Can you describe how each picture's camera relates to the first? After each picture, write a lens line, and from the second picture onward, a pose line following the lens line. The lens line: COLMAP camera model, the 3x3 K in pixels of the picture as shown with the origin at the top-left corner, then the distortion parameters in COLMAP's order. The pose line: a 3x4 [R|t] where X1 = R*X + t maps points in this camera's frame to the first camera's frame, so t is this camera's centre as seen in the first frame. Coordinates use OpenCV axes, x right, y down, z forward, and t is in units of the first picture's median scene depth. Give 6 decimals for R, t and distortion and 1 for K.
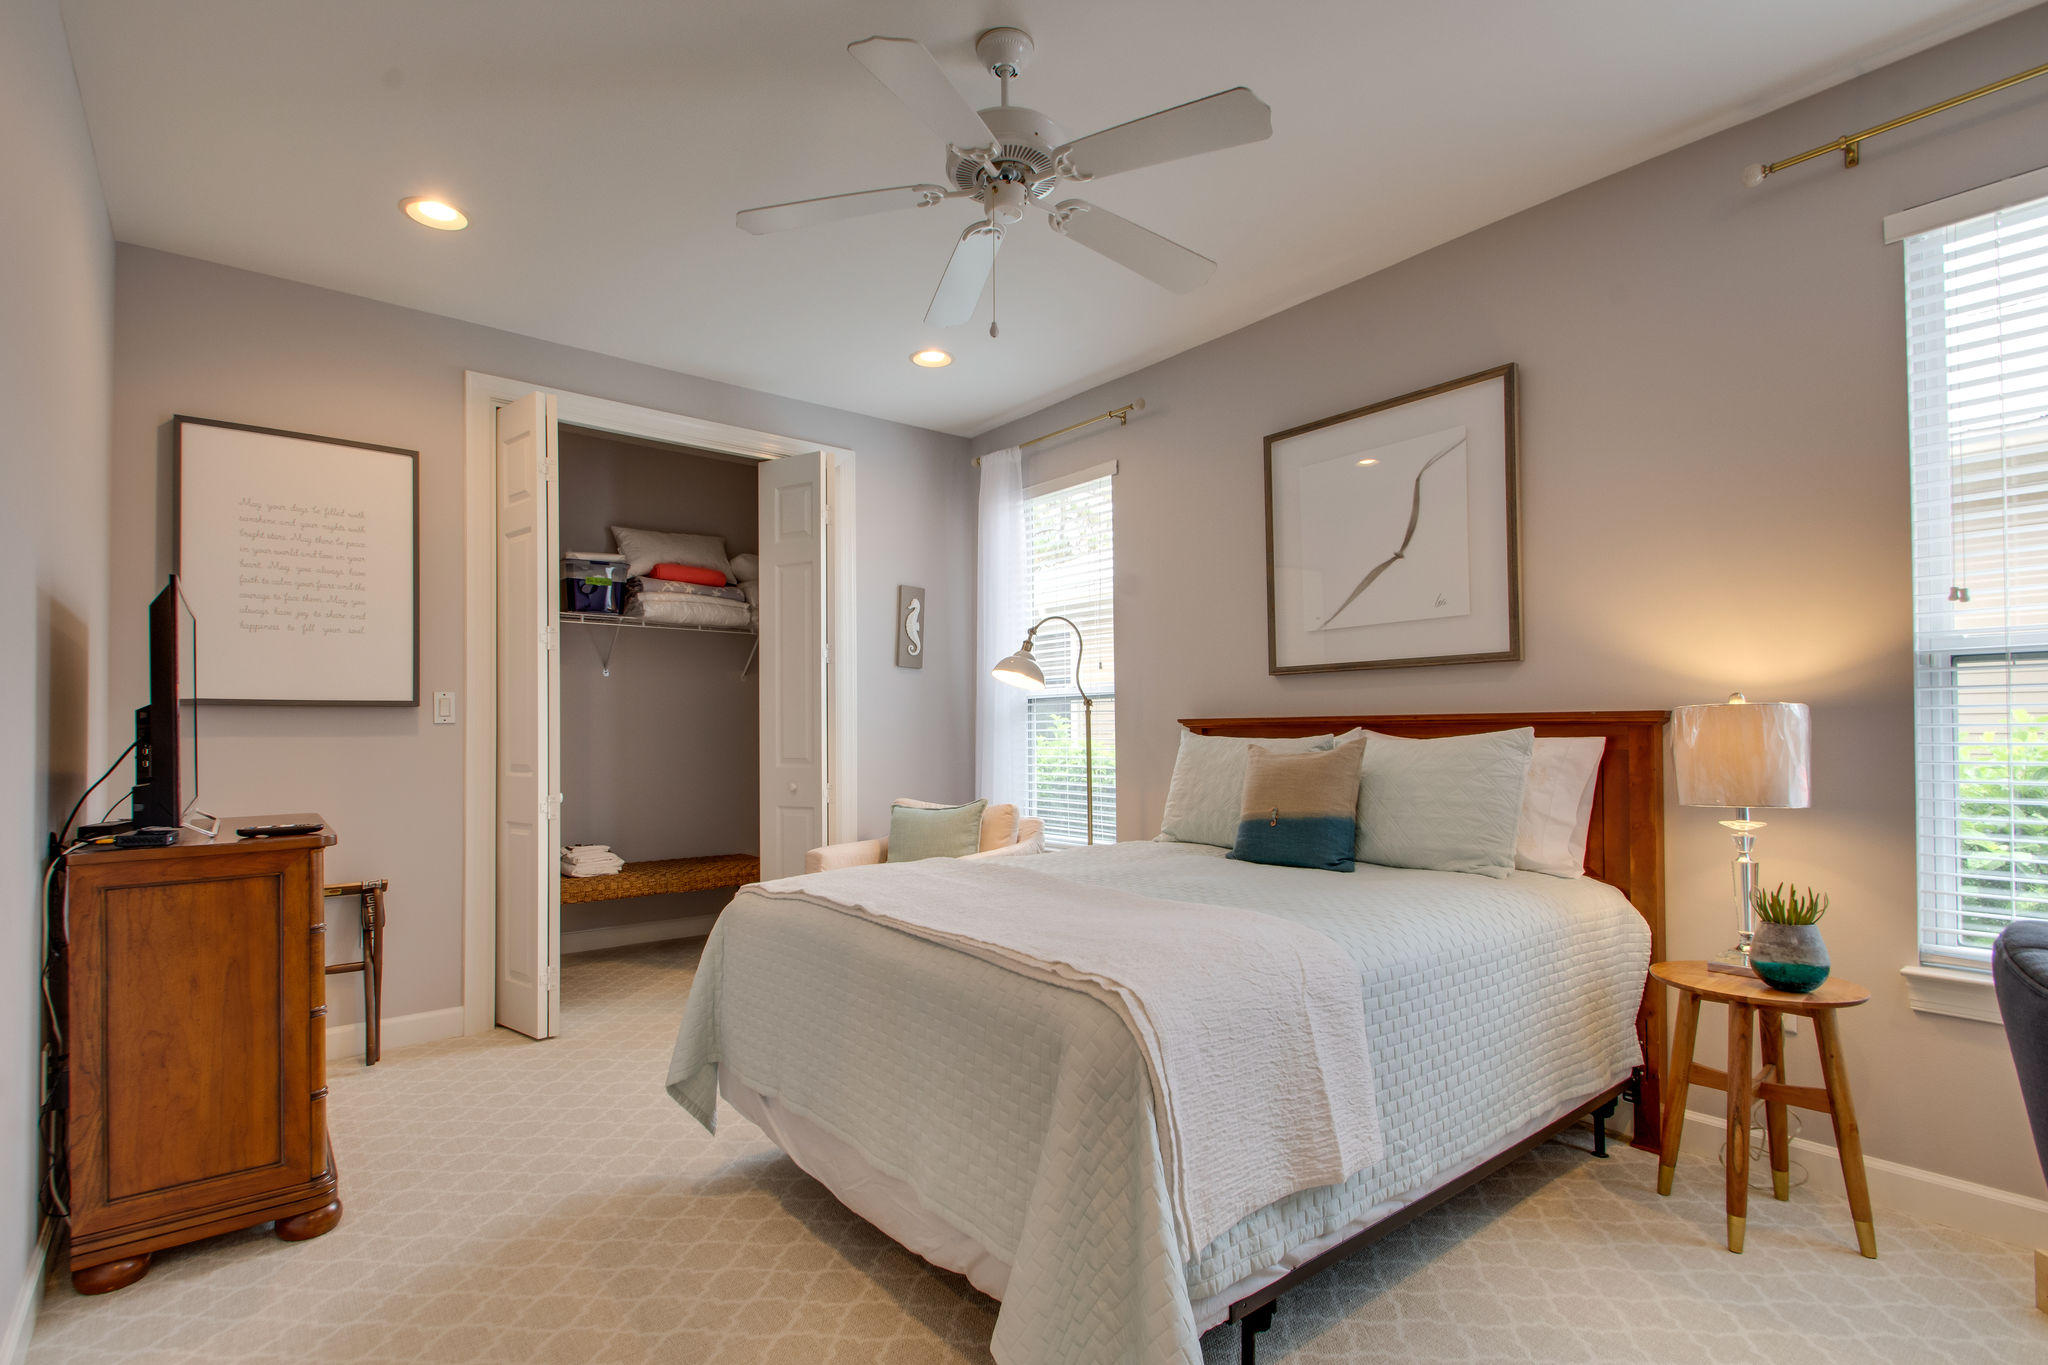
lens RADIAL K [[978.8, 0, 1029.1], [0, 978.8, 718.4], [0, 0, 1]] dist [0.028597, -0.010548]
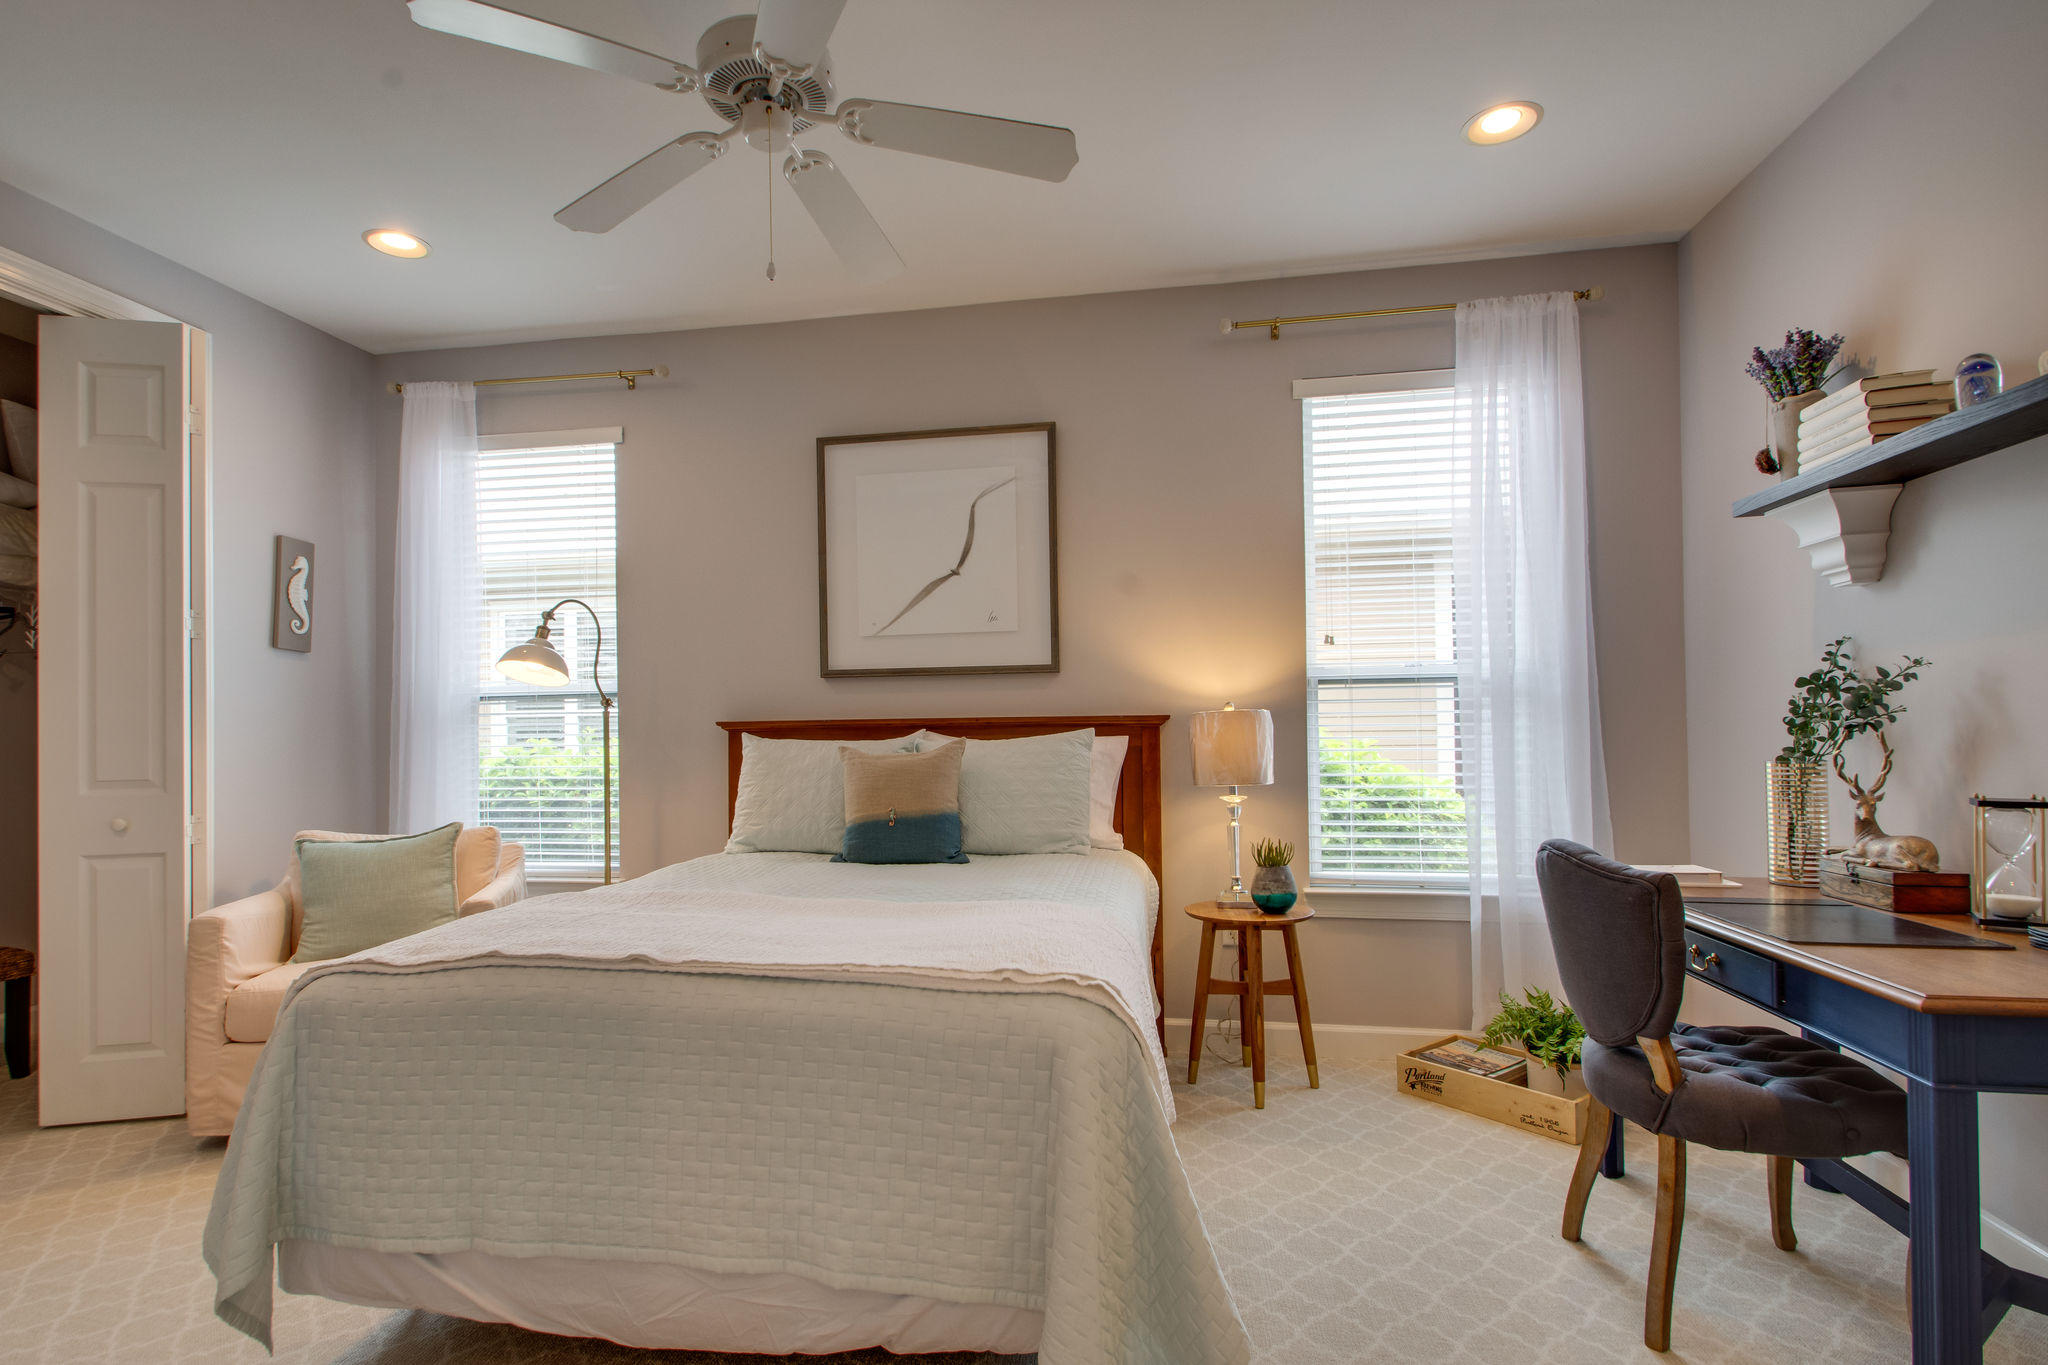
lens RADIAL K [[978.8, 0, 1029.1], [0, 978.8, 718.4], [0, 0, 1]] dist [0.028597, -0.010548]
pose [[0.747427, 0.004906, 0.664326, -0.324171], [-0.000650, 0.999978, -0.006654, 0.004715], [-0.664343, 0.004541, 0.747414, 0.144326]]
